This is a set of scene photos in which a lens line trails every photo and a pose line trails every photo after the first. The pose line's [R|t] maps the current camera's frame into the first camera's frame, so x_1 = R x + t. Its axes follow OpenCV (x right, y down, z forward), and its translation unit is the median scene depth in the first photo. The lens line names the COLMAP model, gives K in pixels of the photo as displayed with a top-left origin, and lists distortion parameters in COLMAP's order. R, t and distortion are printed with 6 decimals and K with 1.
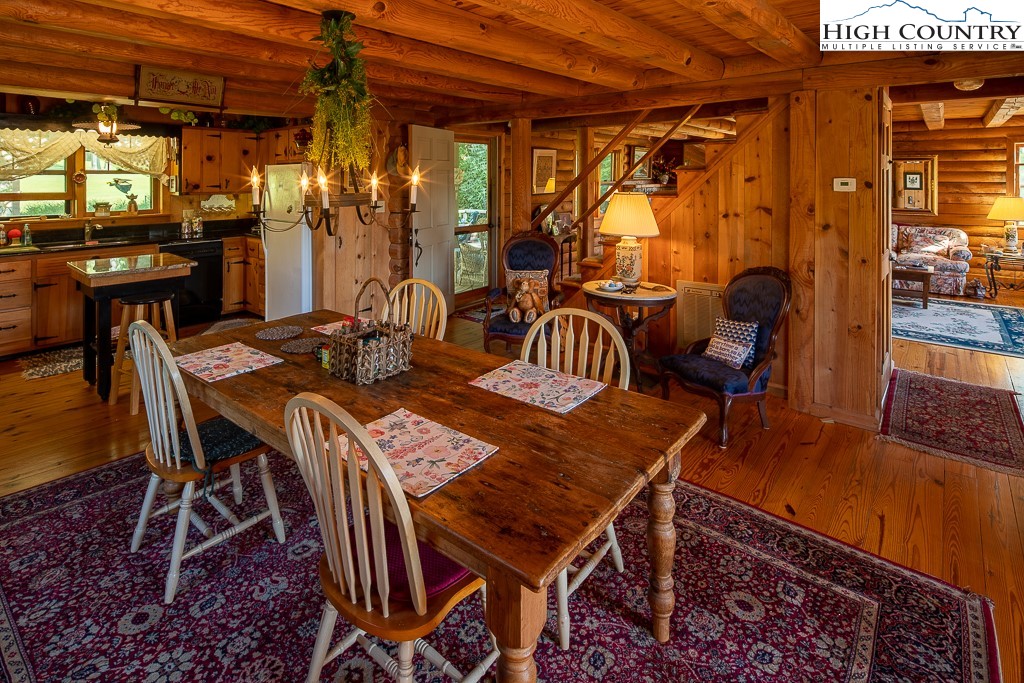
lens RADIAL K [[536.0, 0, 501.8], [0, 536.0, 180.8], [0, 0, 1]] dist [-0.012366, 0.000107]
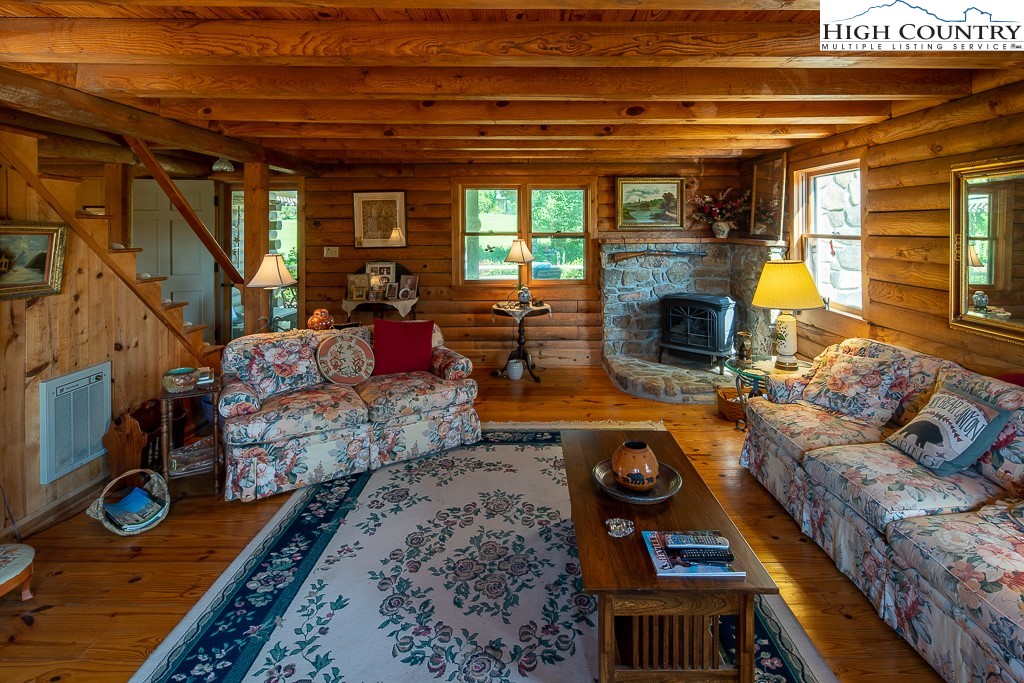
lens RADIAL K [[523.9, 0, 534.5], [0, 523.9, 225.6], [0, 0, 1]] dist [0.001866, -0.002214]
pose [[0.638794, -0.003556, -0.769370, 0.810157], [-0.002487, 0.999975, -0.006687, -0.003947], [0.769374, 0.006185, 0.638769, 0.659592]]
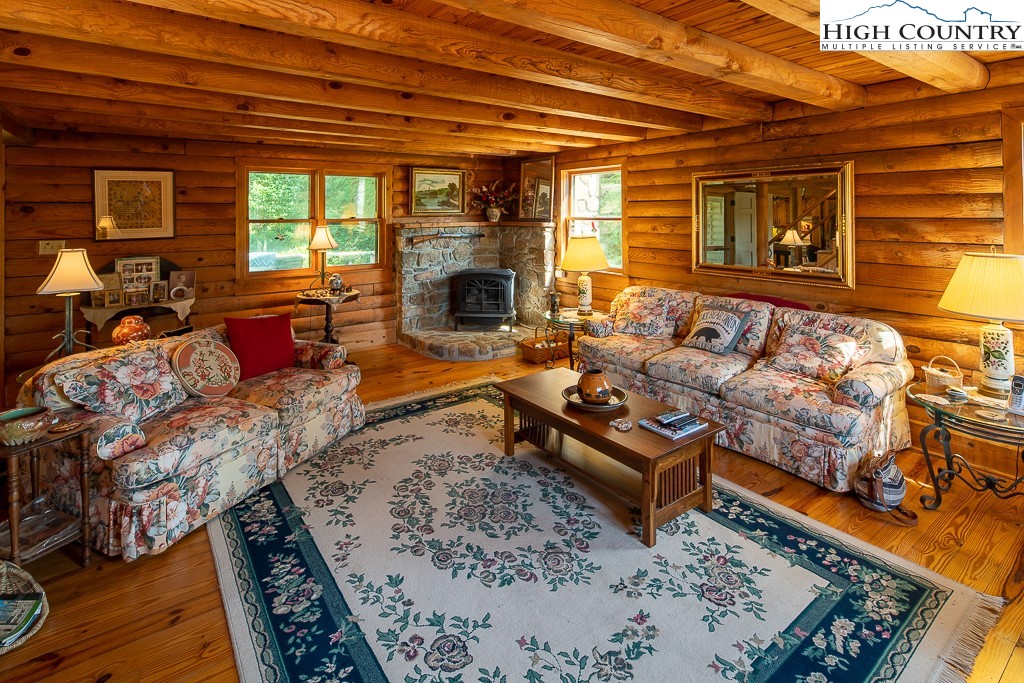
lens RADIAL K [[506.2, 0, 514.3], [0, 506.2, 209.0], [0, 0, 1]] dist [0.002810, -0.002235]
pose [[0.968986, -0.008969, -0.246954, 0.656166], [0.005664, 0.999885, -0.014090, -0.001077], [0.247052, 0.012254, 0.968925, 0.502546]]
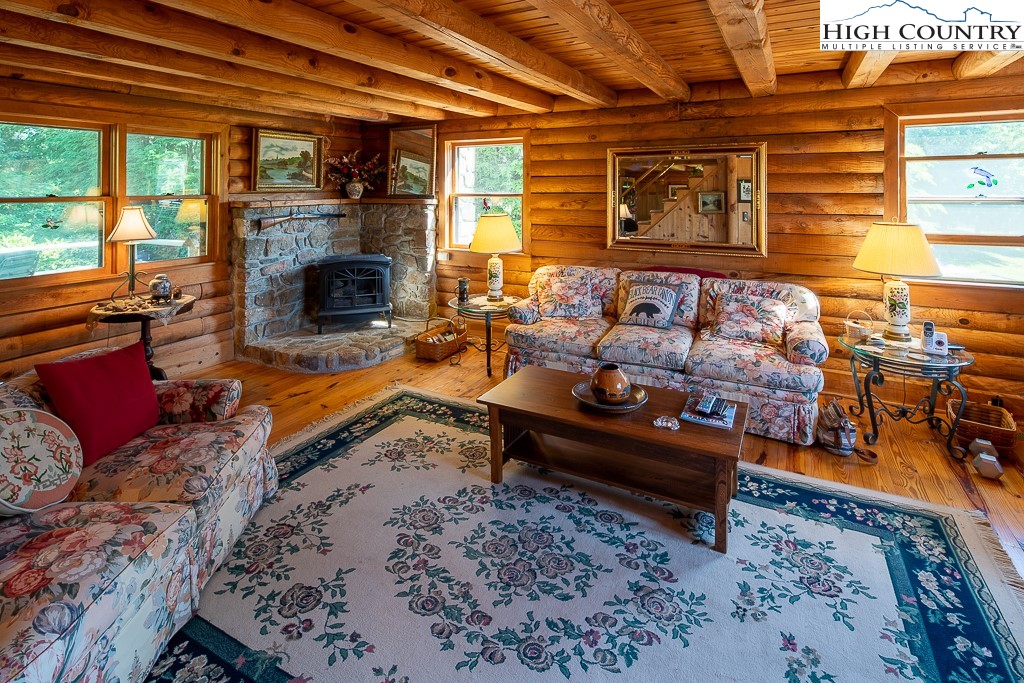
lens RADIAL K [[511.8, 0, 513.9], [0, 511.8, 188.0], [0, 0, 1]] dist [0.001247, -0.001893]
pose [[0.981117, -0.004619, 0.193362, 0.488712], [0.005764, 0.999969, -0.005362, -0.001885], [-0.193331, 0.006375, 0.981113, 0.565318]]
